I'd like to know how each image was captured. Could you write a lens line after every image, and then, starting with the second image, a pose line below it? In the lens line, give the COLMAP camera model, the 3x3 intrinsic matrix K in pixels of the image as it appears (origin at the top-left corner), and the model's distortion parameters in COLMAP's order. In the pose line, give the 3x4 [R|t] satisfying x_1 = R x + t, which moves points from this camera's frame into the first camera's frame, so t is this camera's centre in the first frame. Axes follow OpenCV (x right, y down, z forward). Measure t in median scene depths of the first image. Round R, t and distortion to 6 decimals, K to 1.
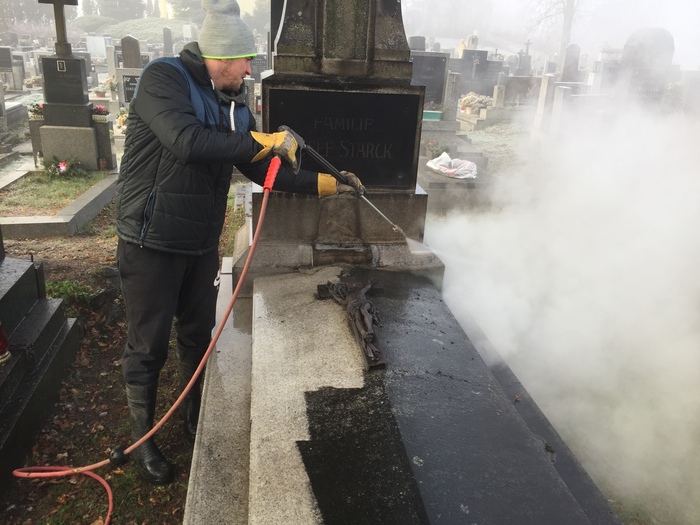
lens RADIAL K [[616.5, 0, 350.0], [0, 616.5, 262.5], [0, 0, 1]] dist [0.132517, -0.148779]
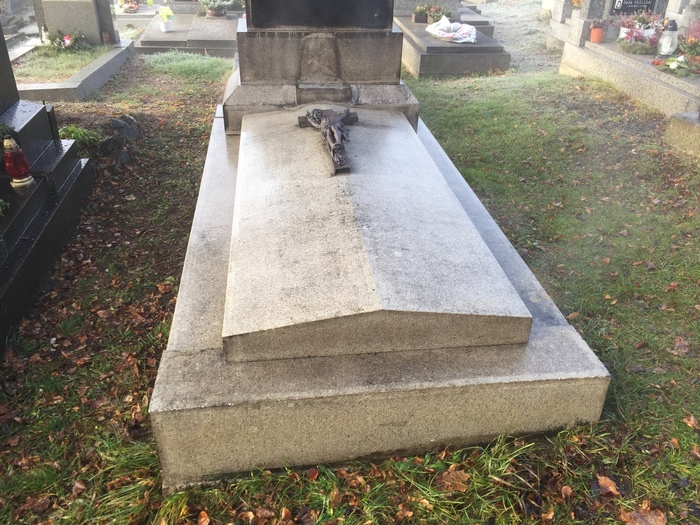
lens RADIAL K [[616.5, 0, 350.0], [0, 616.5, 262.5], [0, 0, 1]] dist [0.132517, -0.148779]
pose [[0.999406, -0.014021, -0.031483, 0.060840], [0.018870, 0.987028, 0.159434, 0.101793], [0.028839, -0.159934, 0.986706, -0.117921]]
